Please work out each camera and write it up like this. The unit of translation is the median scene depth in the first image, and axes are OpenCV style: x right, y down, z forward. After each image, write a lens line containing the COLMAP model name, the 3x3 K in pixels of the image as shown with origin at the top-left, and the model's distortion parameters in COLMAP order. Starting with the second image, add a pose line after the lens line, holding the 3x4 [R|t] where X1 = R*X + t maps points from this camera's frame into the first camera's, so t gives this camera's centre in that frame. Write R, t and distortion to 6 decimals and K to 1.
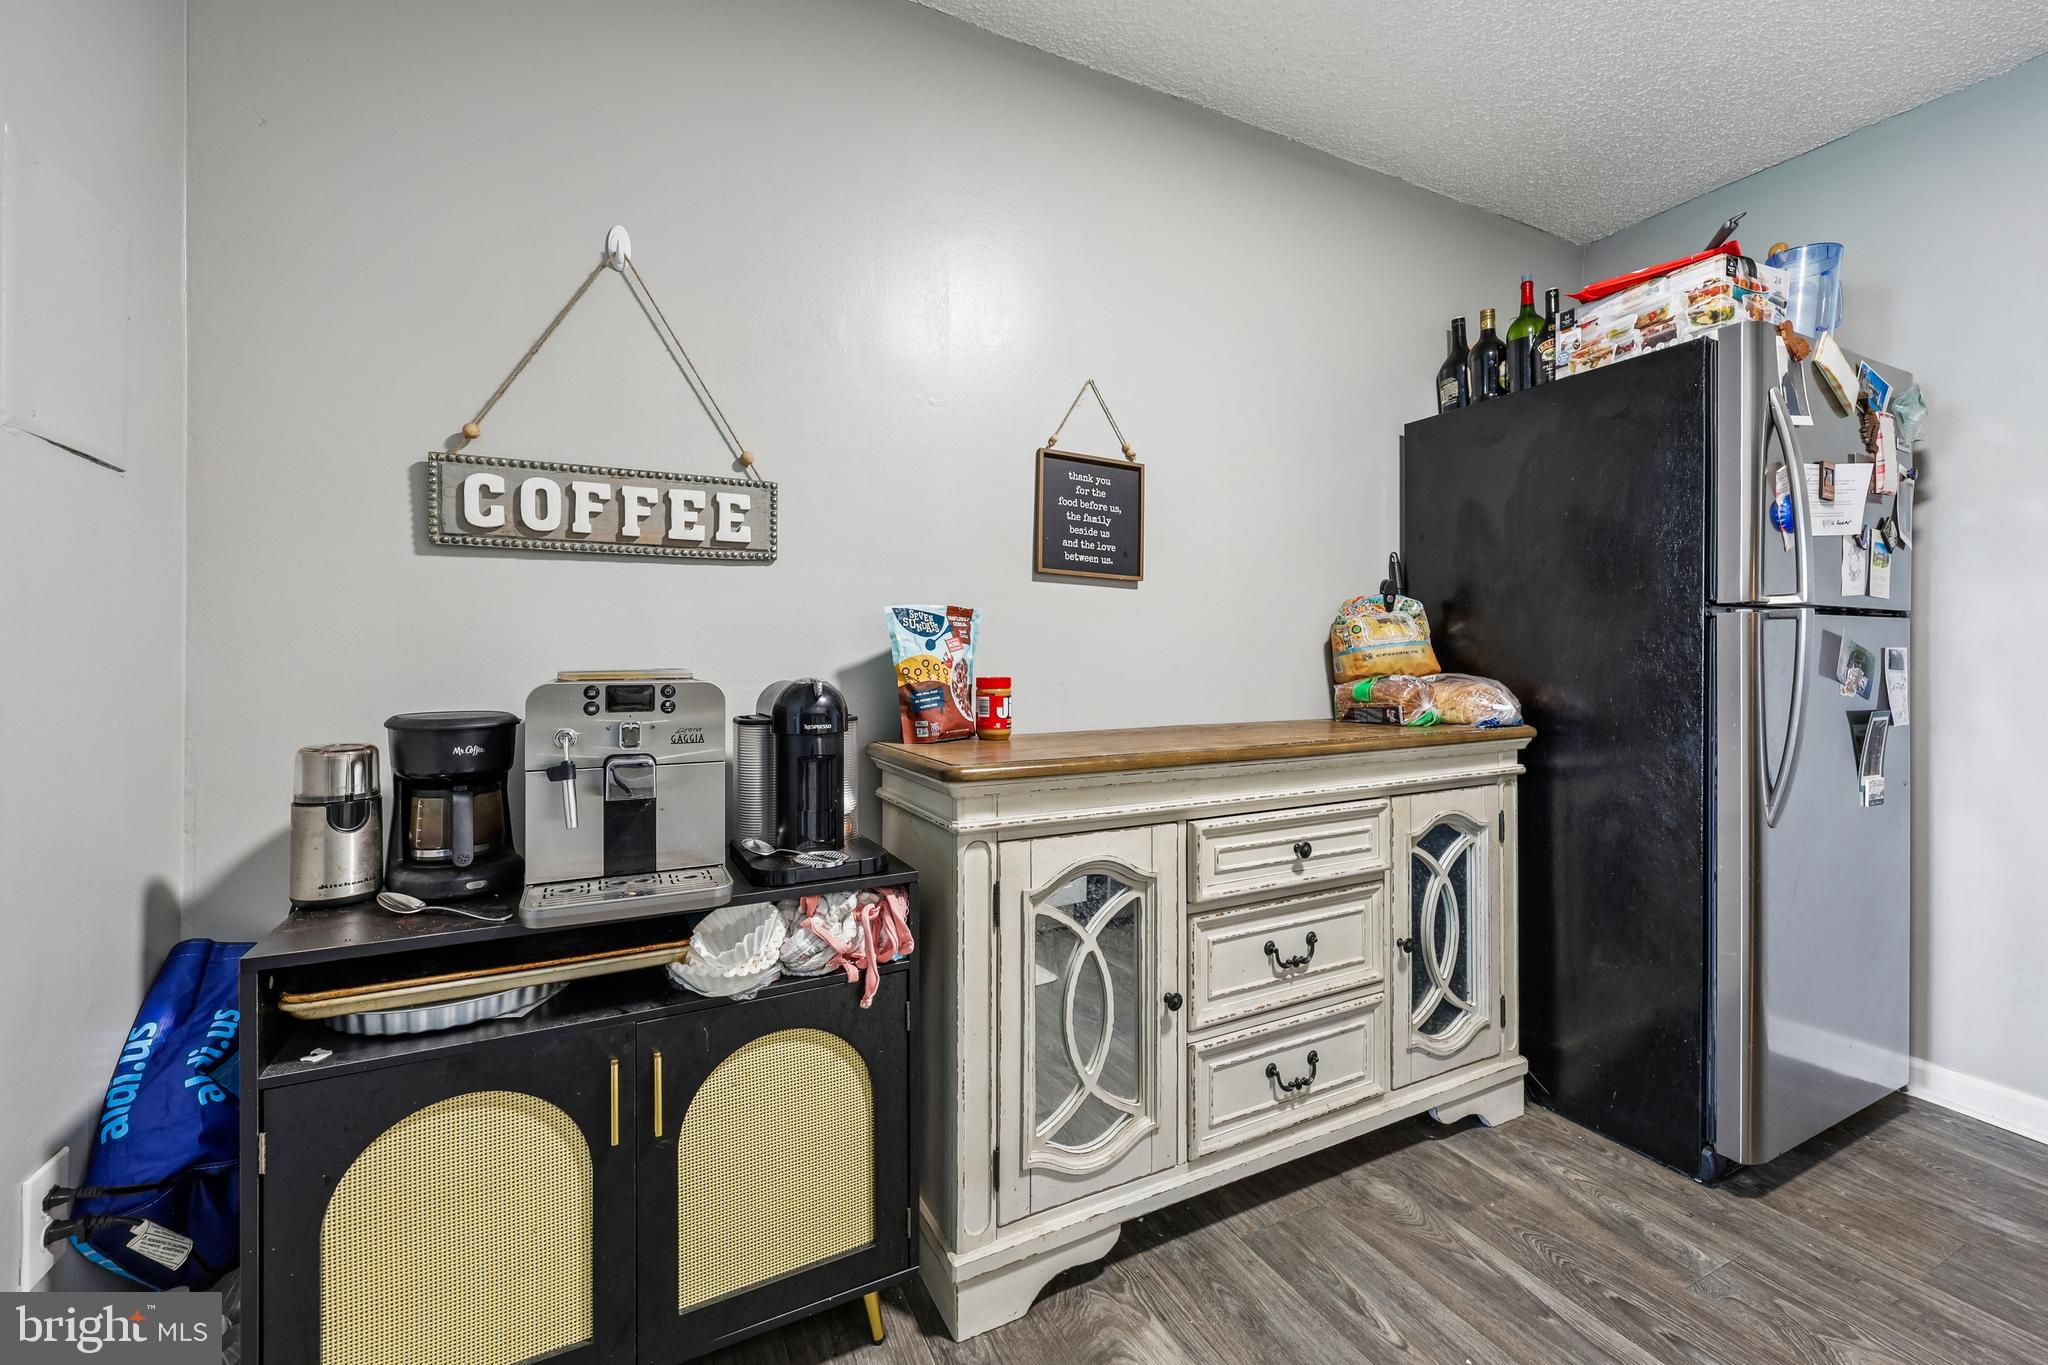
lens RADIAL K [[837.0, 0, 1022.6], [0, 837.0, 655.5], [0, 0, 1]] dist [0.002669, -0.000129]
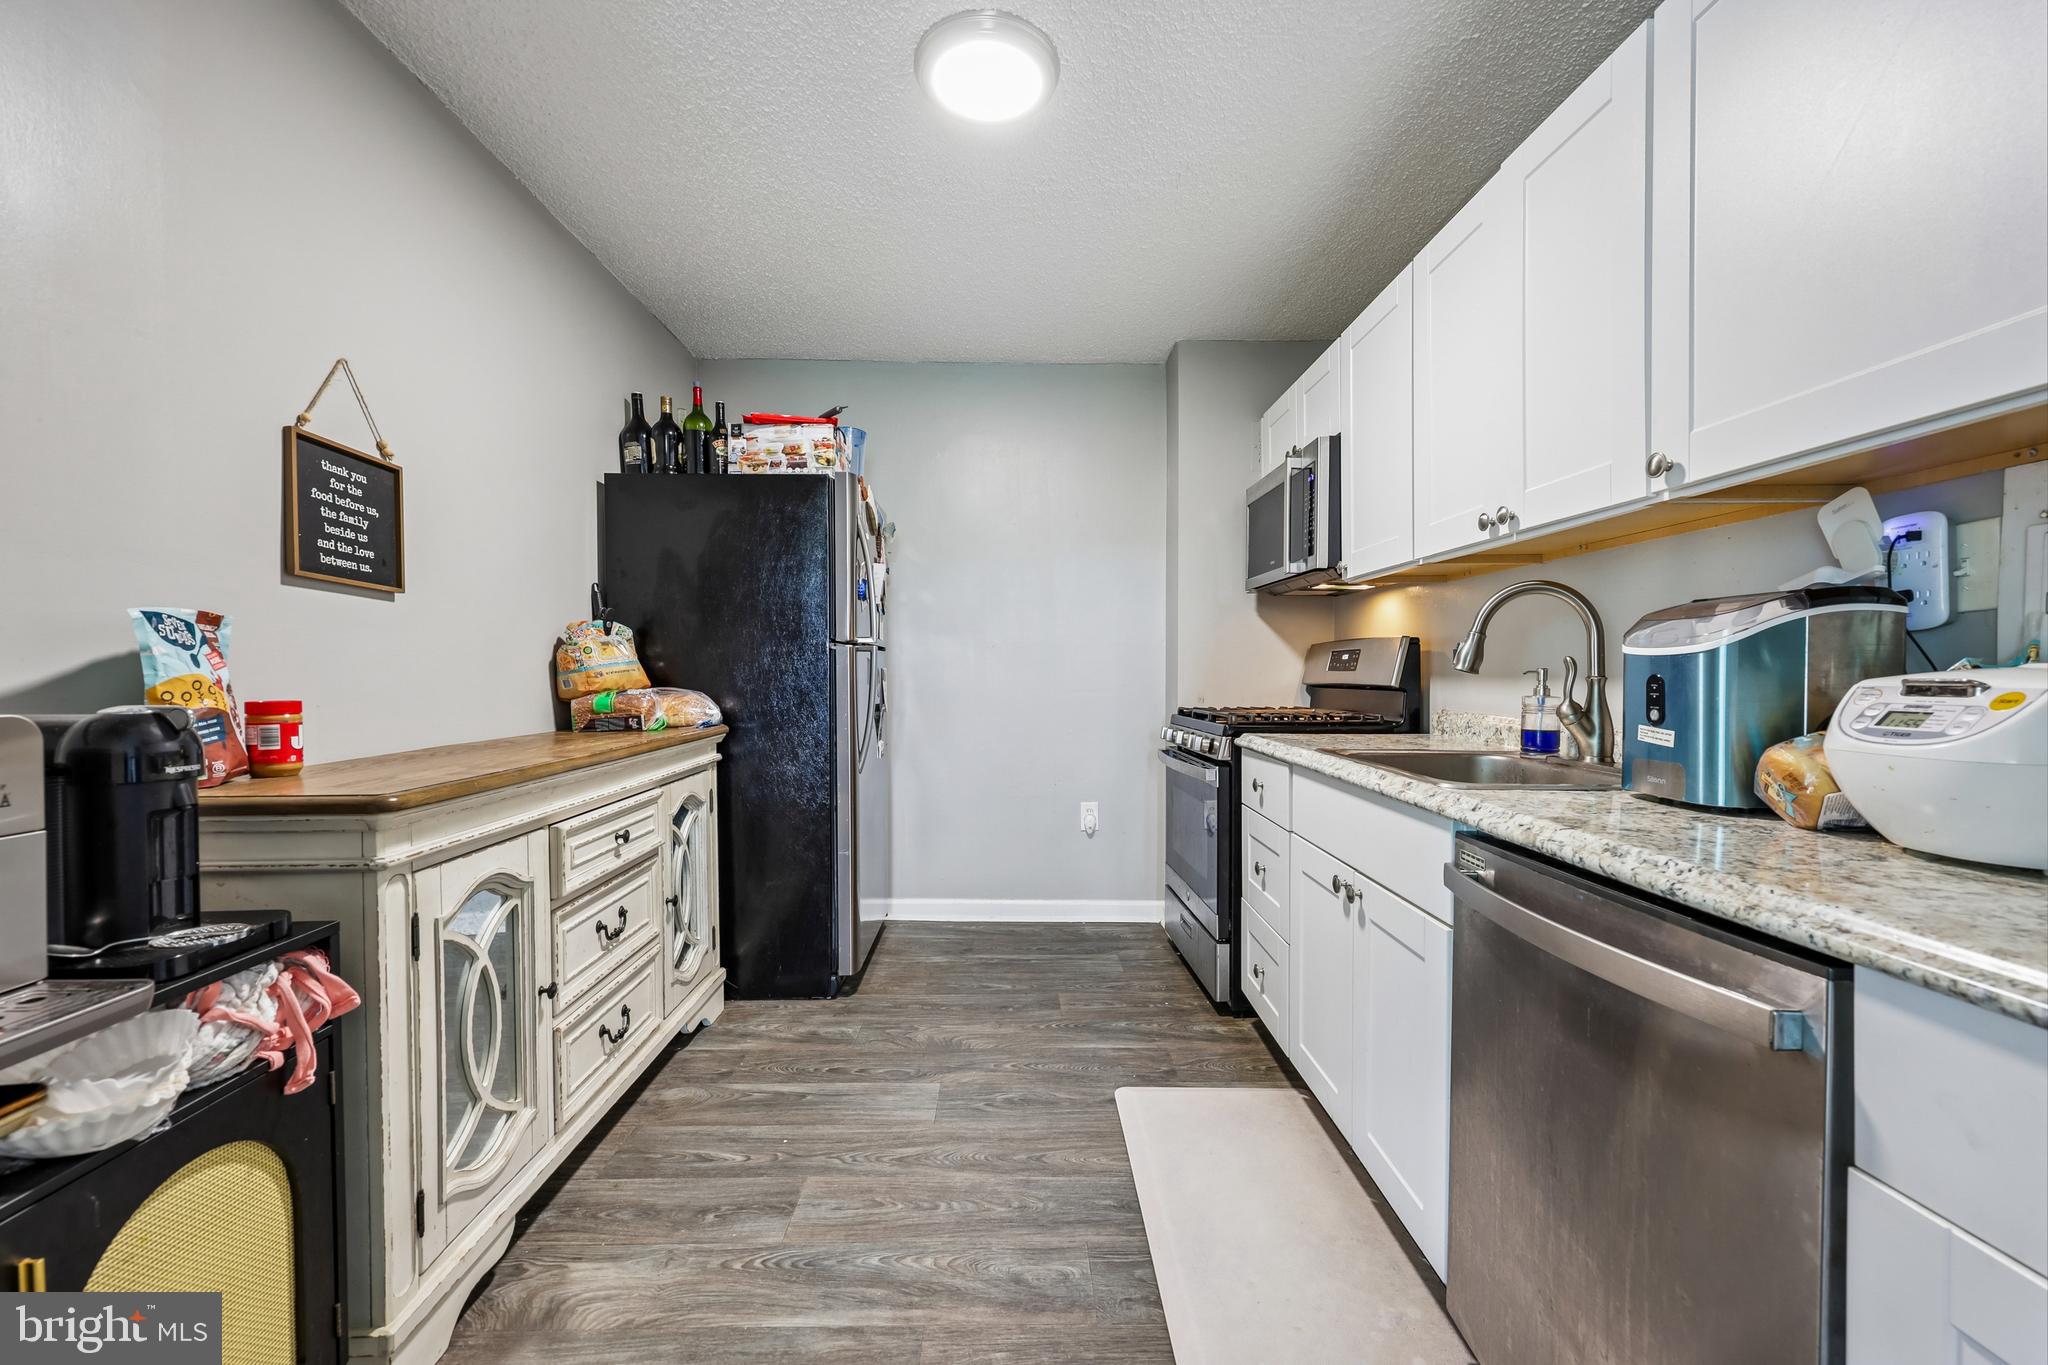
lens RADIAL K [[821.8, 0, 1024.0], [0, 821.8, 682.5], [0, 0, 1]] dist [0.000754, -0.000203]
pose [[0.426623, -0.012576, 0.904342, -0.444357], [0.002003, 0.999914, 0.012960, -0.001182], [-0.904427, -0.003717, 0.426612, -0.012255]]
